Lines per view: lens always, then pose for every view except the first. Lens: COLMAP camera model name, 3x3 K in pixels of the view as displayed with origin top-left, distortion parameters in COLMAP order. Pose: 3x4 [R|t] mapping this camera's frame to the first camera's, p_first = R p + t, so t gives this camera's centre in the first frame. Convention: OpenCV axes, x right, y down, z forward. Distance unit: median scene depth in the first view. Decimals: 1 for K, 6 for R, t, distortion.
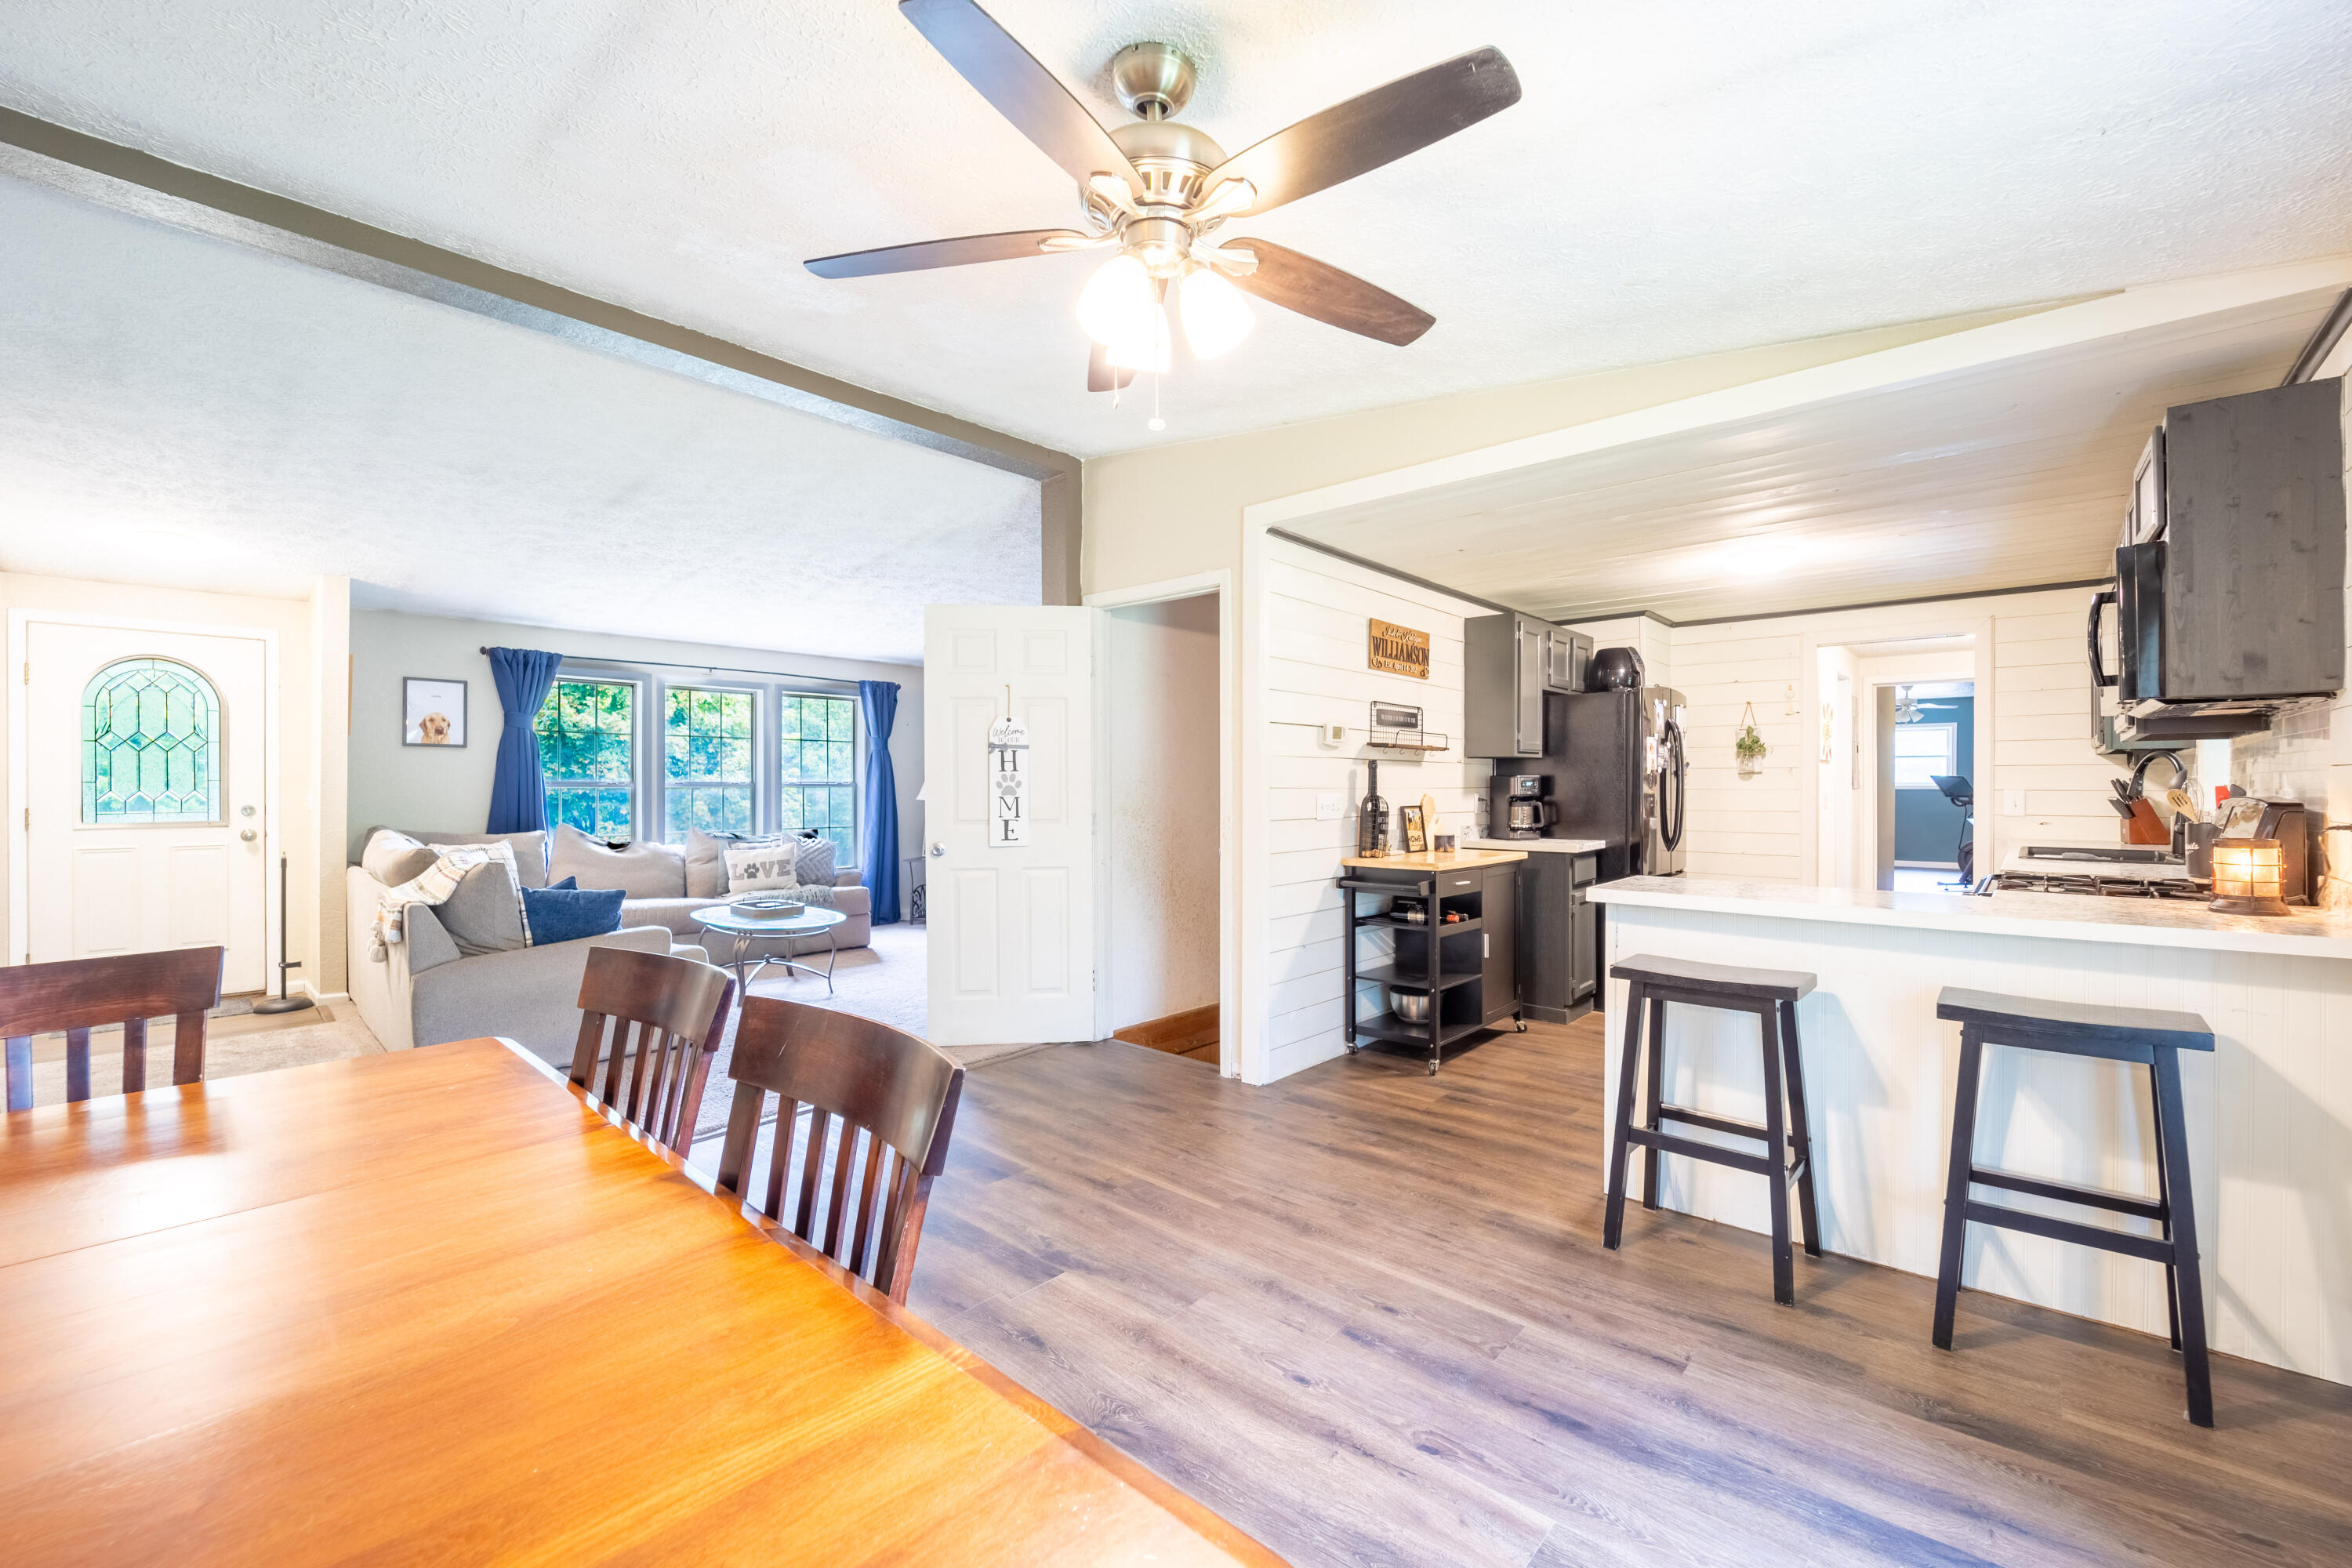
lens RADIAL K [[947.5, 0, 1175.8], [0, 947.5, 787.5], [0, 0, 1]] dist [-0.011797, 0.000119]
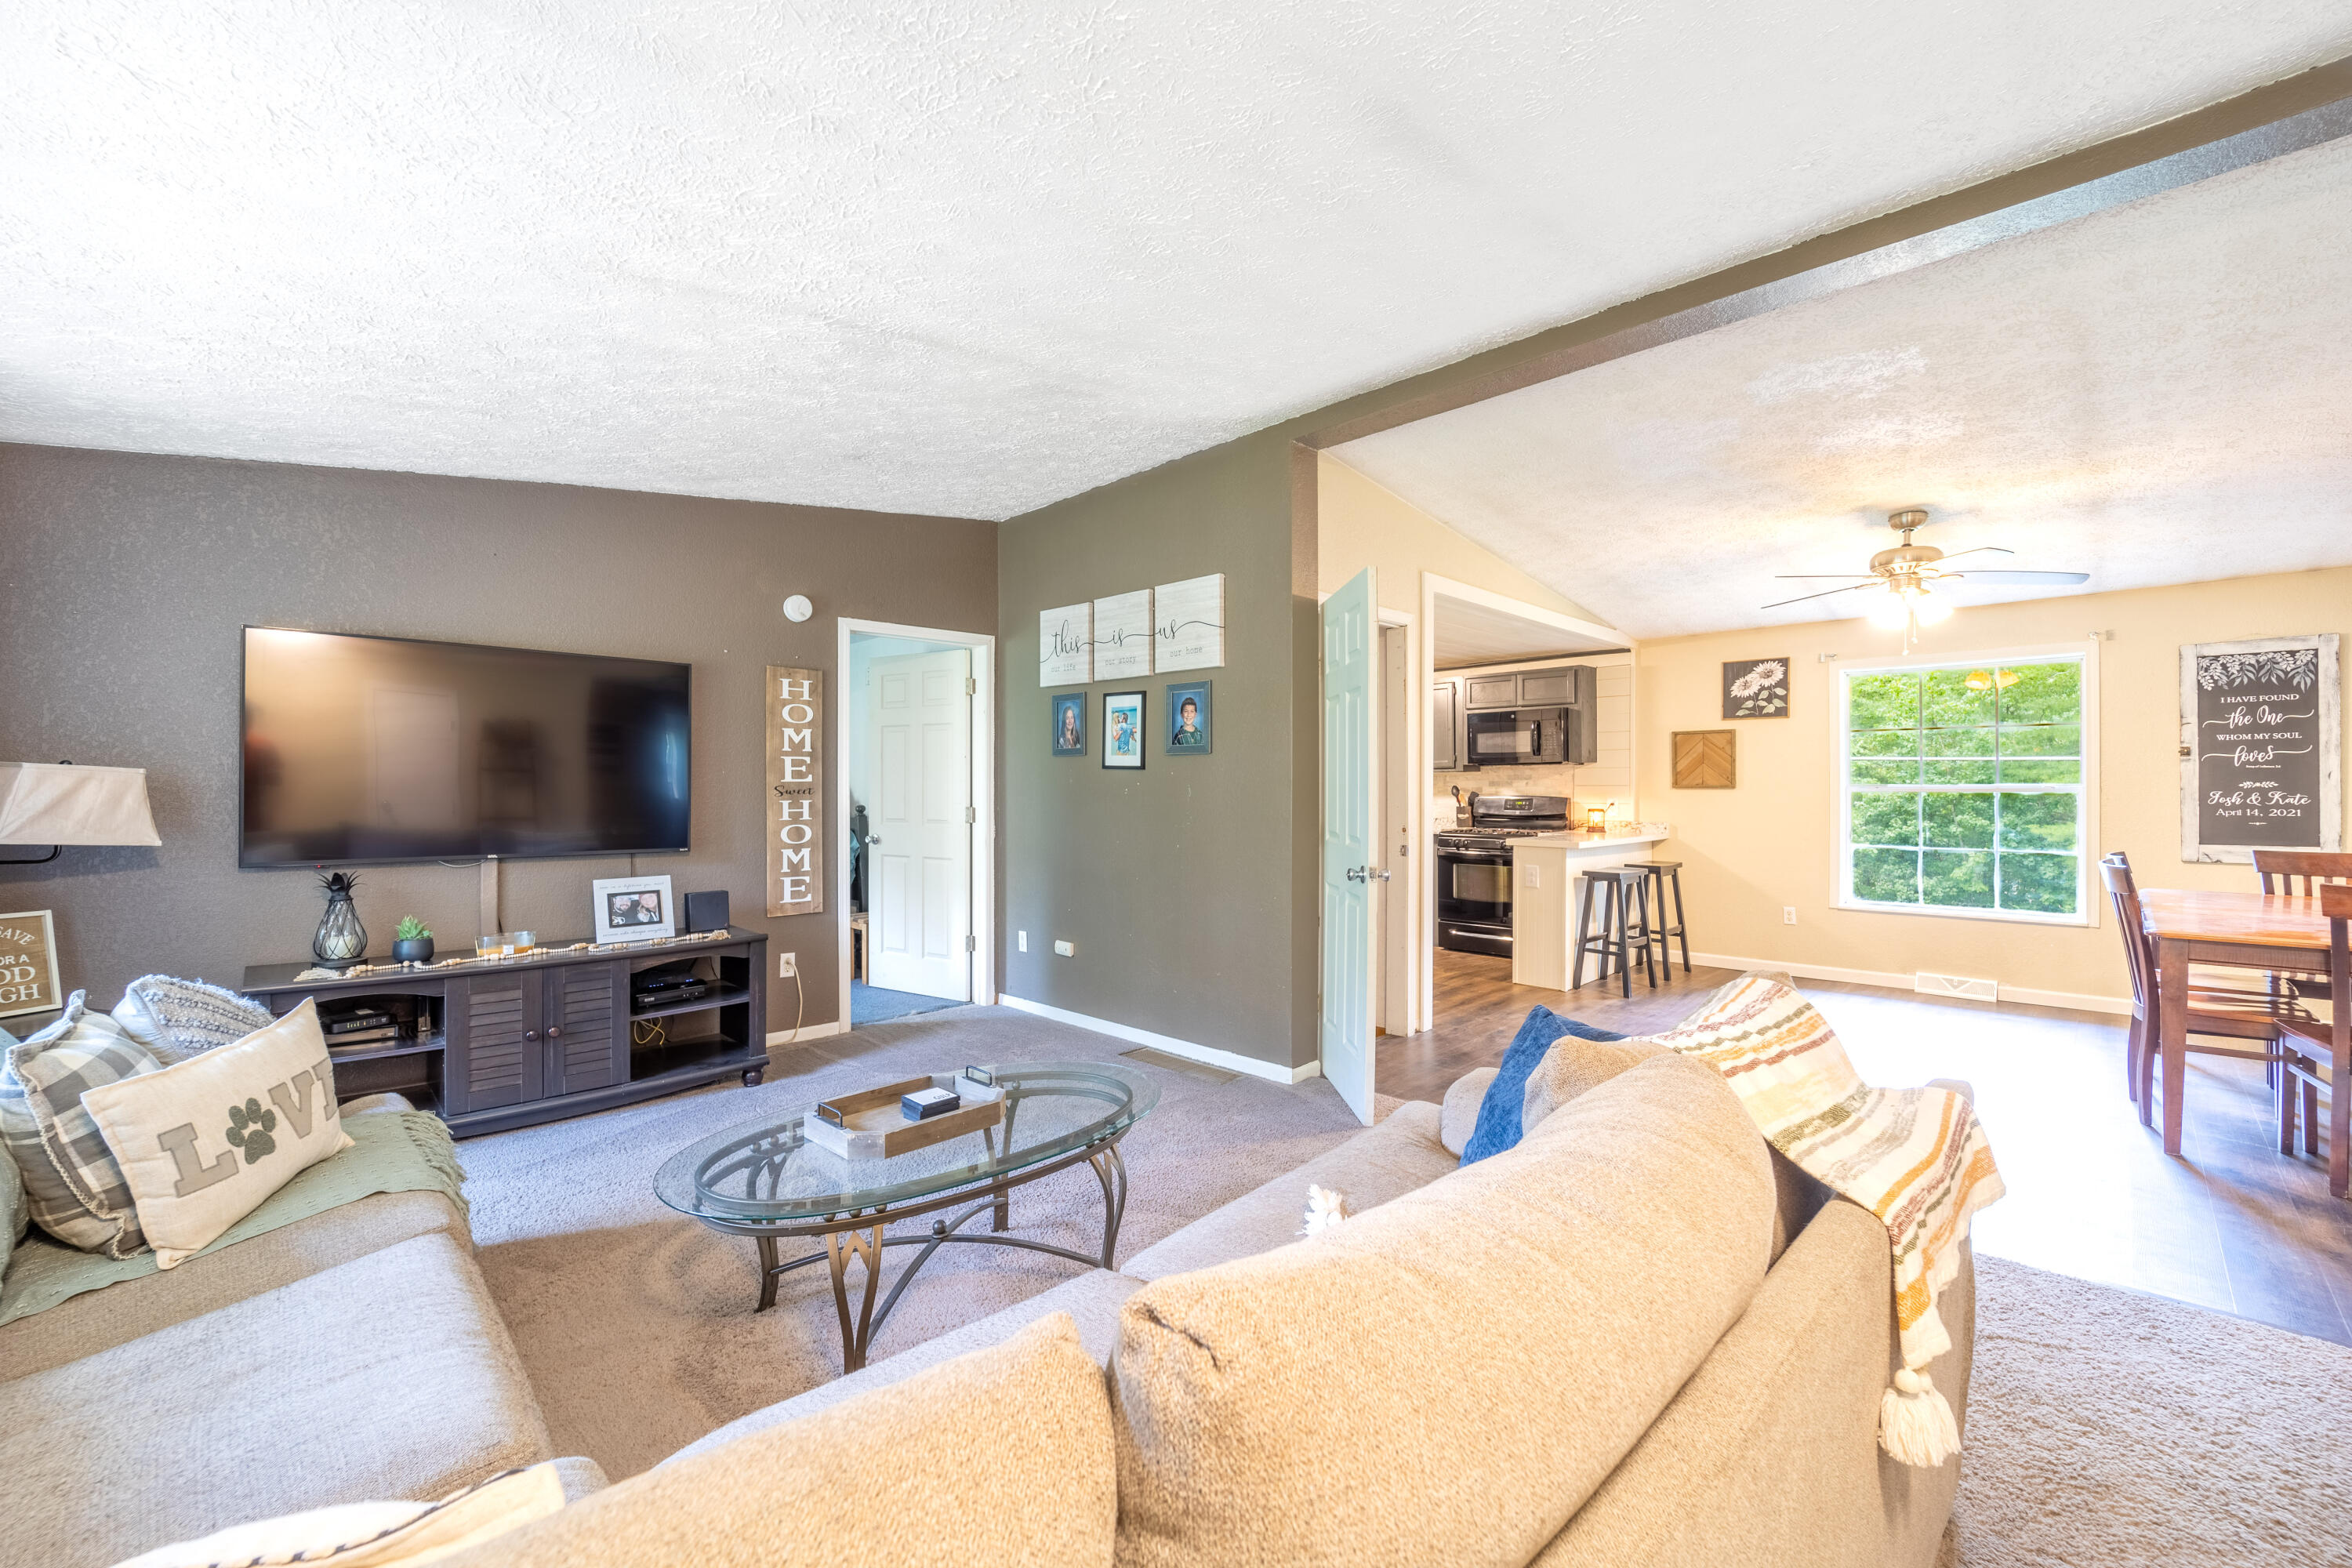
lens RADIAL K [[947.5, 0, 1175.8], [0, 947.5, 787.5], [0, 0, 1]] dist [-0.011797, 0.000119]
pose [[0.057598, 0.001682, 0.998338, -1.008821], [0.004644, 0.999987, -0.001952, -0.007153], [-0.998329, 0.004748, 0.057589, 1.062543]]
